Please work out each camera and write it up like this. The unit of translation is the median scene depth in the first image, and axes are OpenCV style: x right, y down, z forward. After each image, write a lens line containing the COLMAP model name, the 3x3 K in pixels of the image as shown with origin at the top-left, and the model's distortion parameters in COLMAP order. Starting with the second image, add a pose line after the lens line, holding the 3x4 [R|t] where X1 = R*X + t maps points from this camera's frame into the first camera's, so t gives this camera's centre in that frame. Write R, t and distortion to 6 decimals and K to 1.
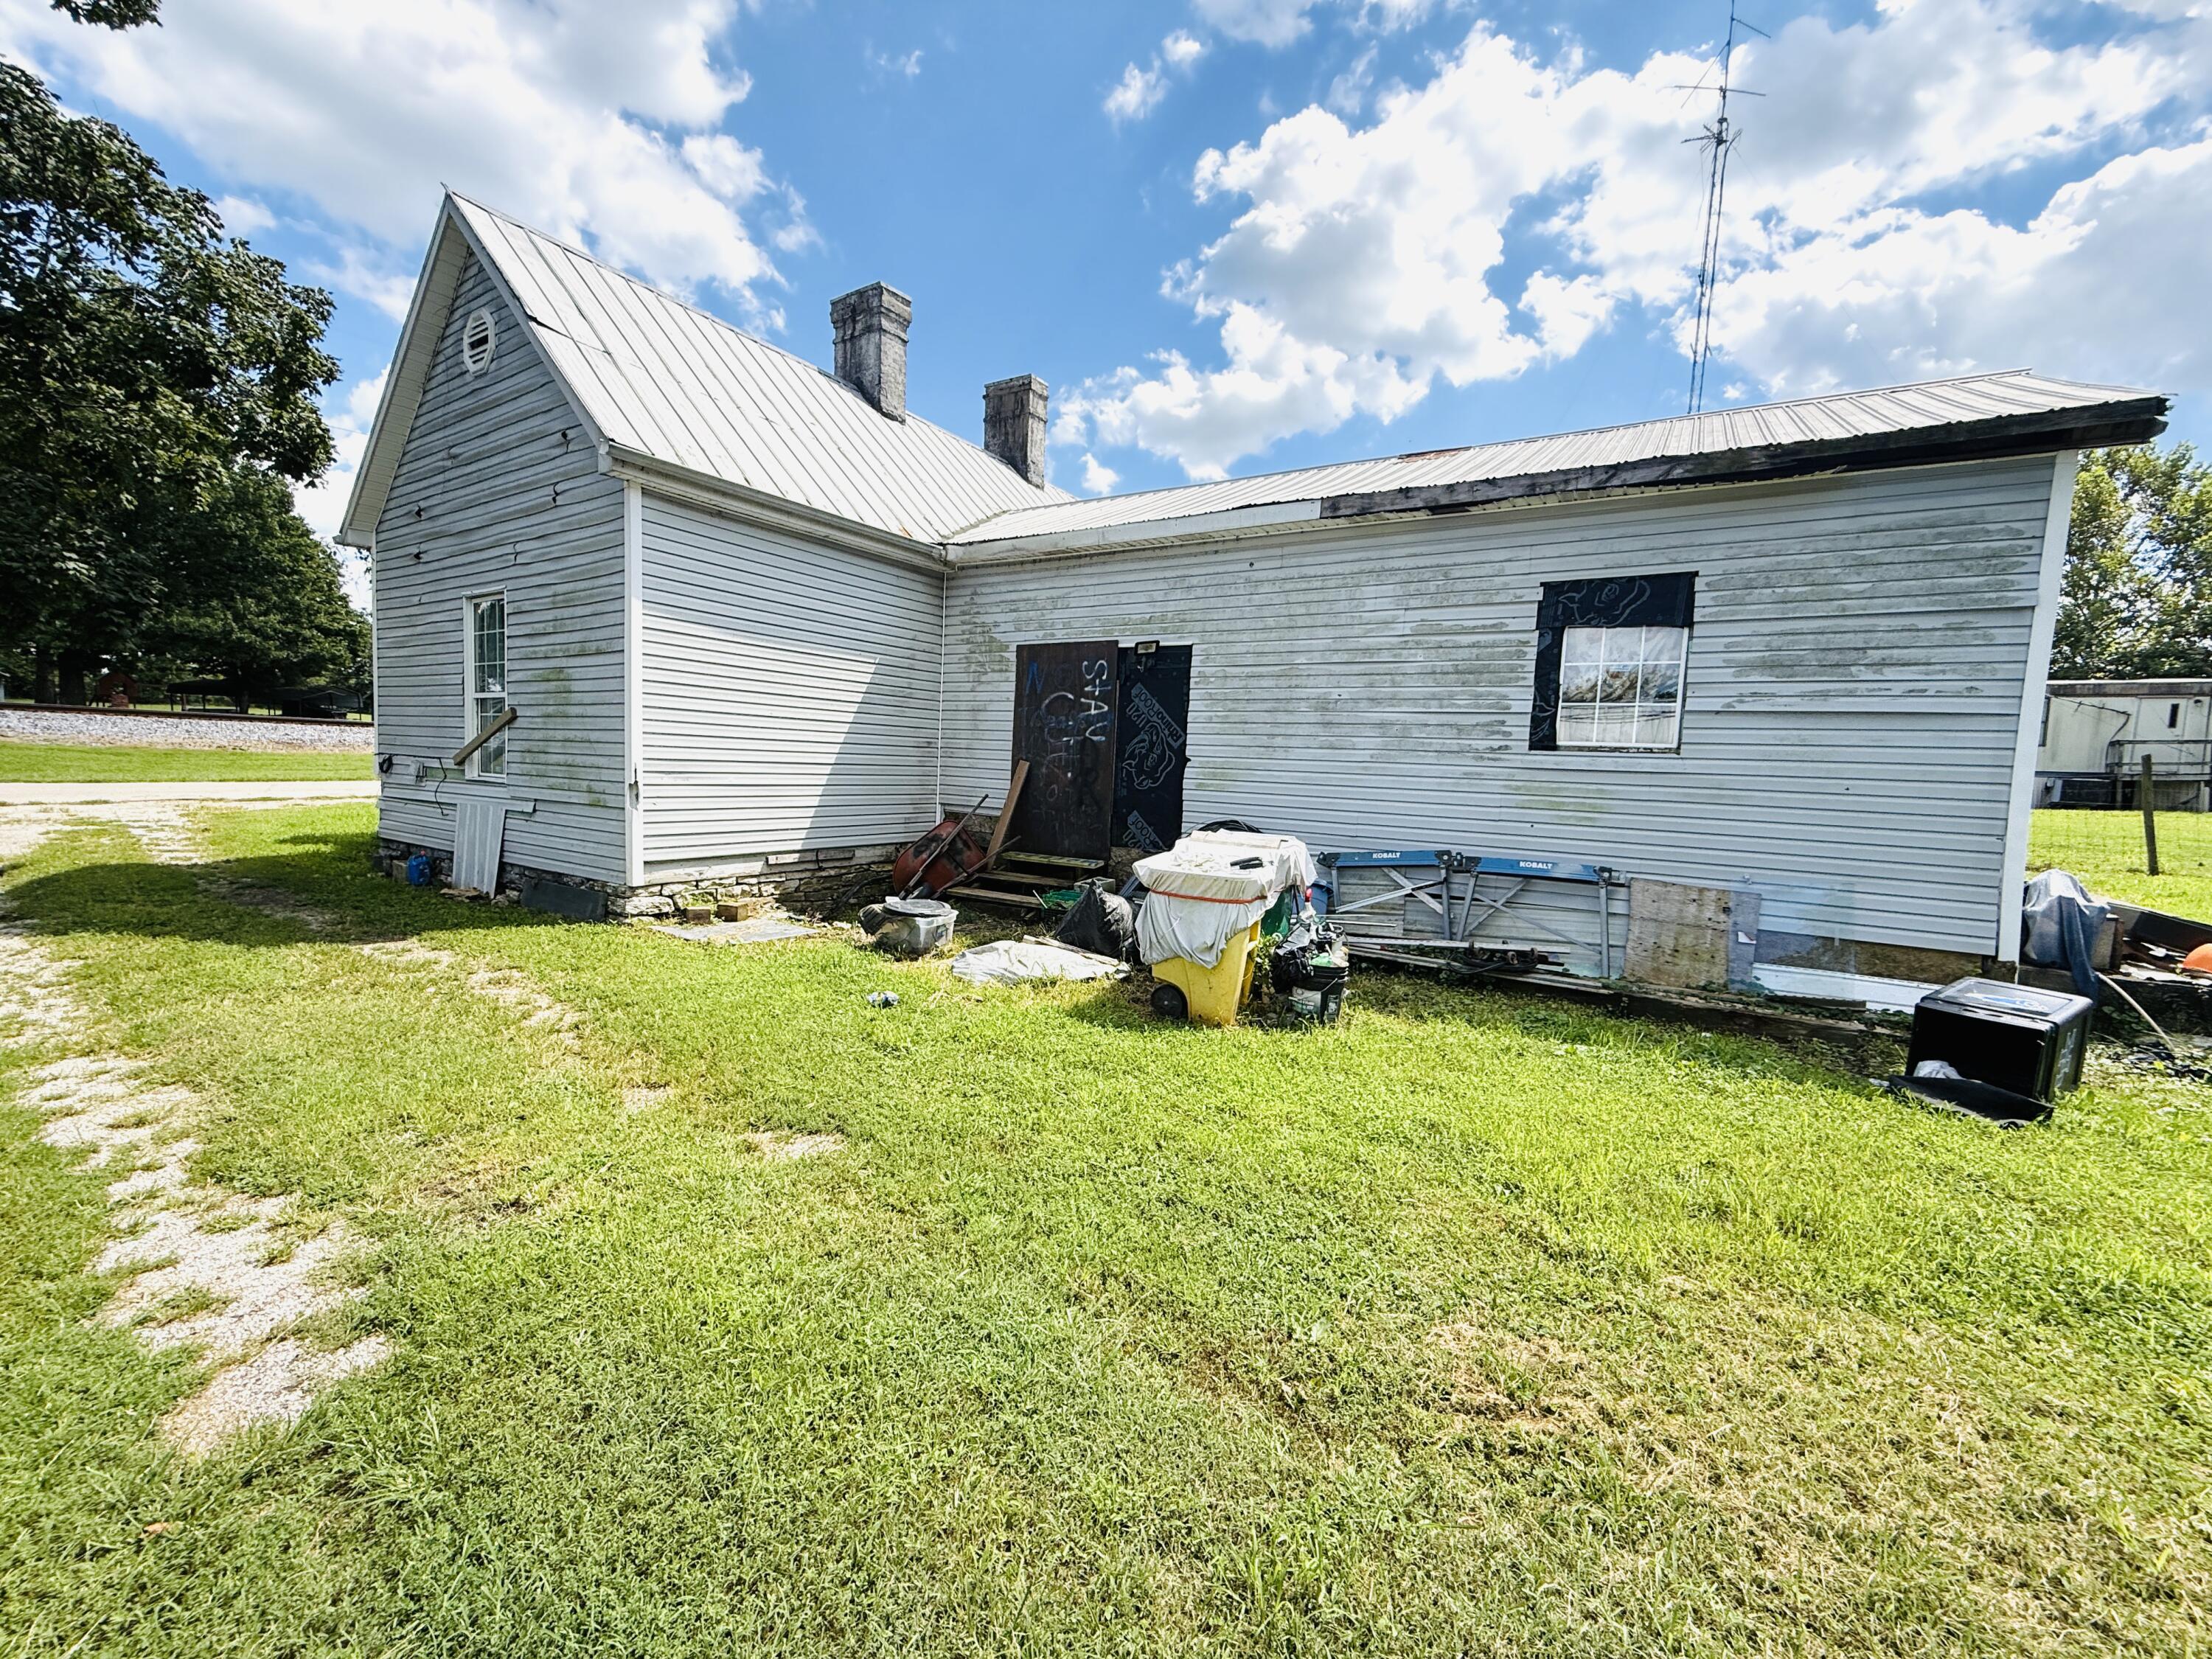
lens RADIAL K [[894.8, 0, 1102.5], [0, 894.8, 832.0], [0, 0, 1]] dist [0.004099, -0.000935]
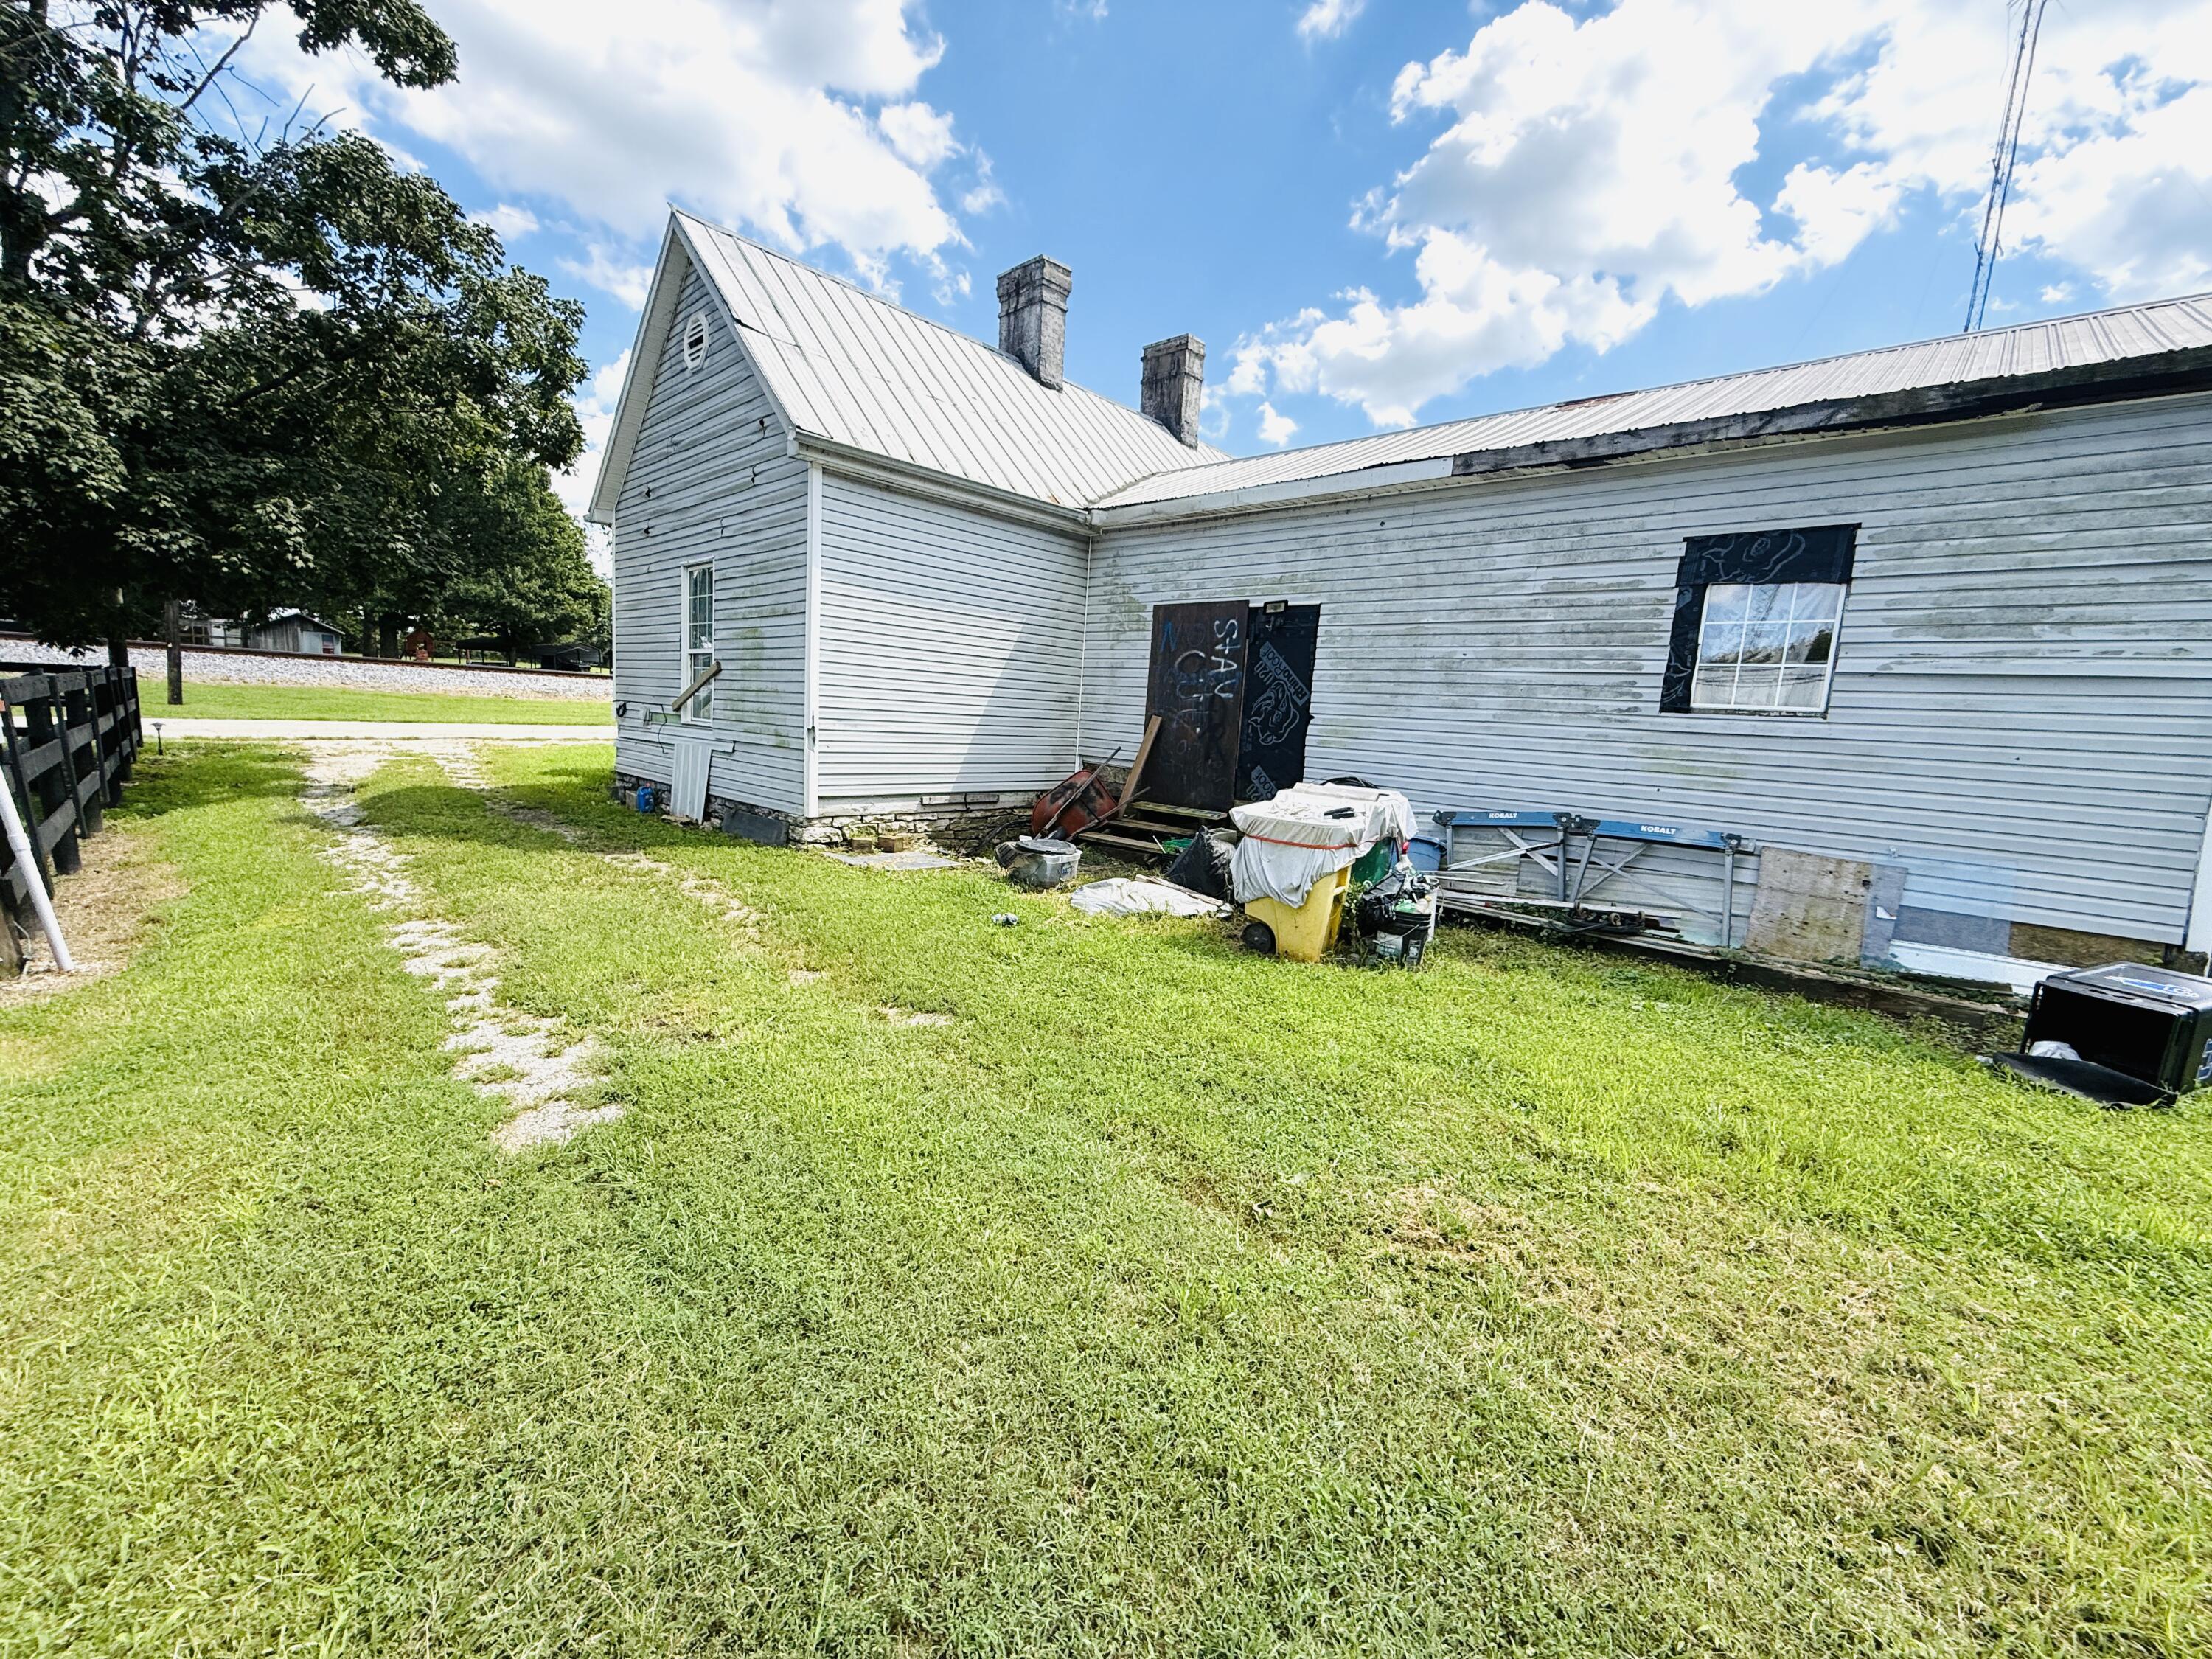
lens RADIAL K [[894.8, 0, 1096.4], [0, 894.8, 830.7], [0, 0, 1]] dist [0.004099, -0.000935]
pose [[0.982298, 0.041221, -0.182734, 0.047616], [-0.033340, 0.998385, 0.045994, 0.010788], [0.184335, -0.039087, 0.982086, -0.062342]]
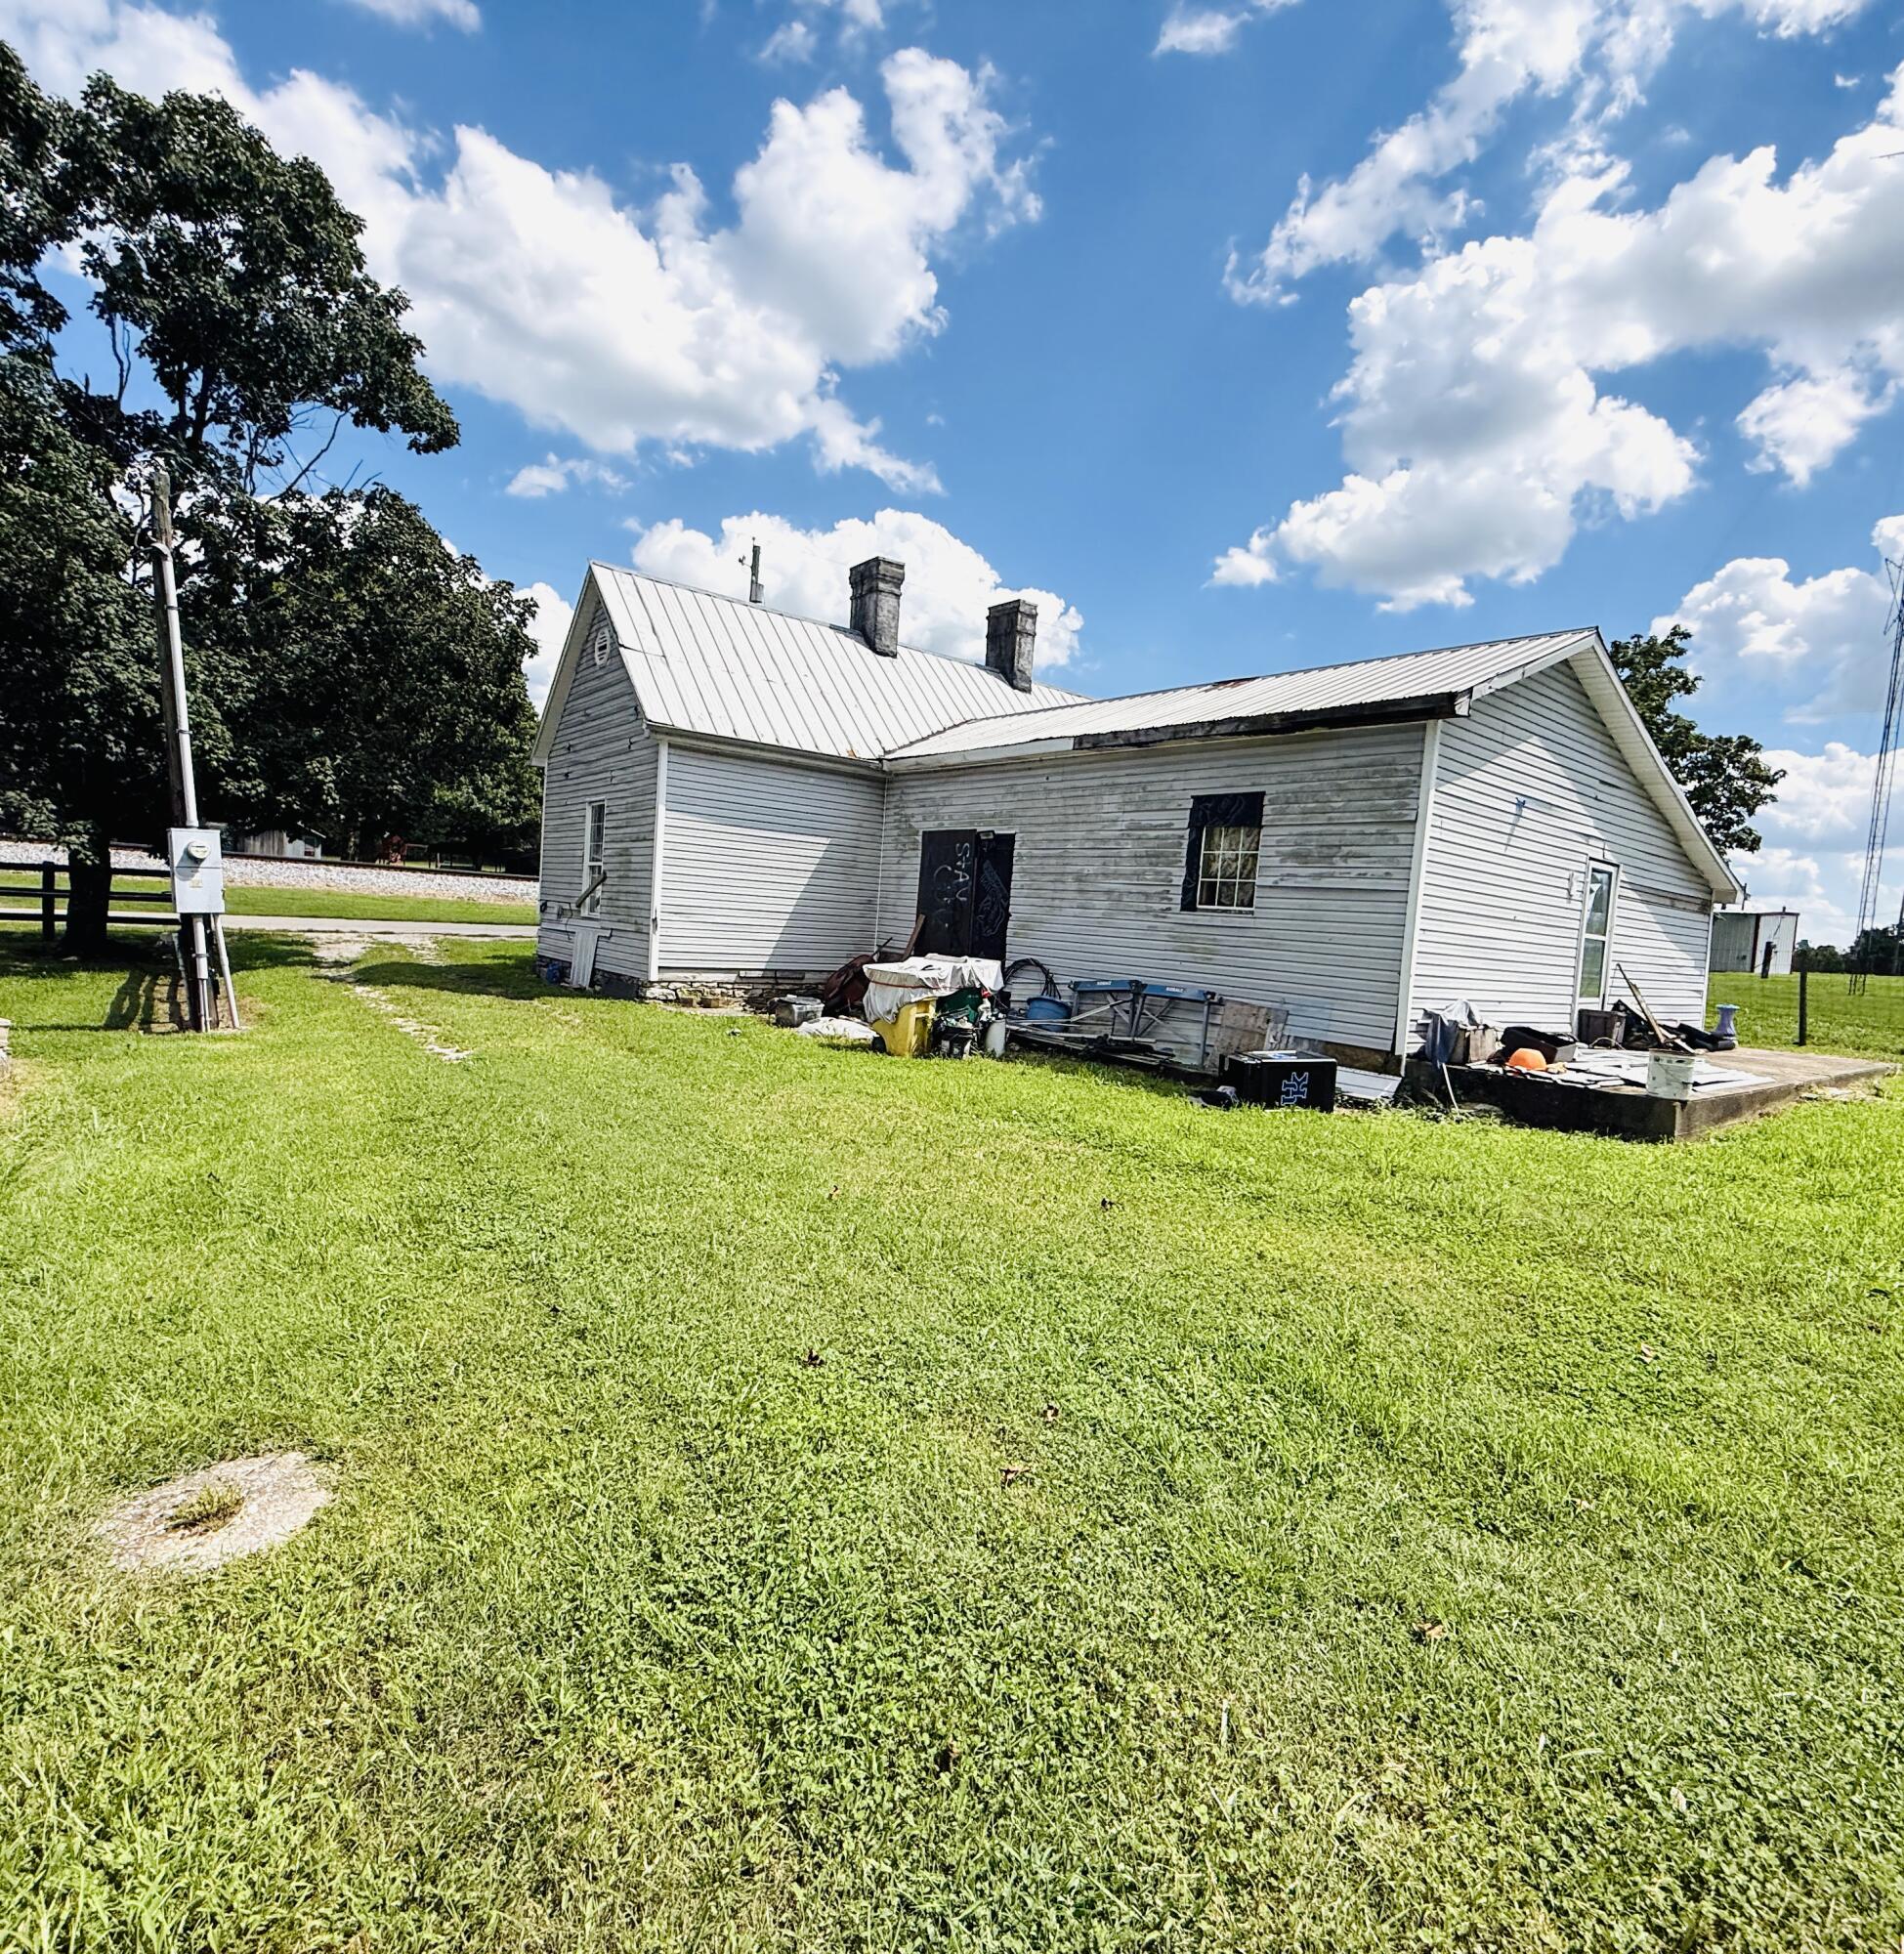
lens RADIAL K [[1025.4, 0, 973.3], [0, 1025.4, 972.9], [0, 0, 1]] dist [0.012185, -0.002398]
pose [[0.951345, 0.042147, -0.305230, 0.552637], [-0.054414, 0.998012, -0.031789, 0.065778], [0.303284, 0.046852, 0.951748, -0.556775]]
